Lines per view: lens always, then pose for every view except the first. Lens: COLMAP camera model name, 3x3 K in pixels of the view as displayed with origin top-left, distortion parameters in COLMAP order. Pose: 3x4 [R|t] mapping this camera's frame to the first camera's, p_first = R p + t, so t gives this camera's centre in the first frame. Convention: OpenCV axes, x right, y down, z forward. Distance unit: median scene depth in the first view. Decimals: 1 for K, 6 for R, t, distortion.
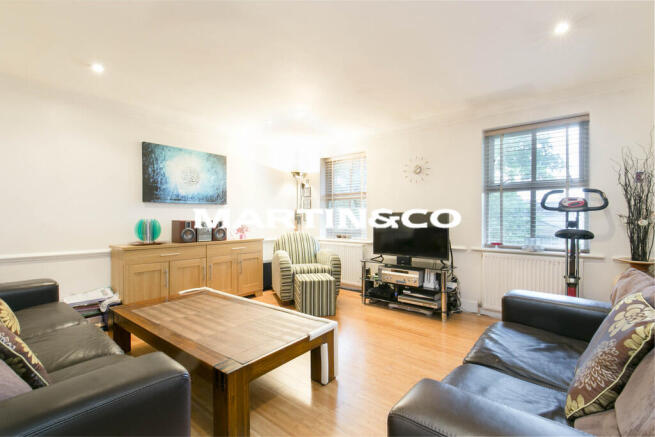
lens RADIAL K [[298.2, 0, 327.5], [0, 298.2, 218.5], [0, 0, 1]] dist [0.001189, 0.000161]
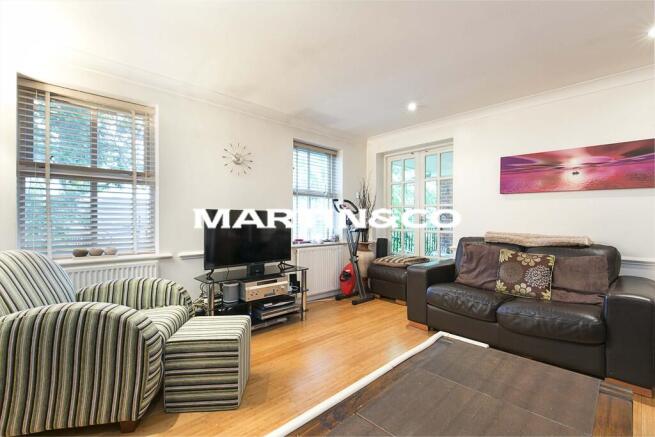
lens RADIAL K [[298.2, 0, 327.5], [0, 298.2, 218.5], [0, 0, 1]] dist [0.001189, 0.000161]
pose [[0.117429, -0.003684, 0.993074, -0.520701], [-0.010142, 0.999937, 0.004909, -0.005407], [-0.993030, -0.010648, 0.117384, 0.688532]]
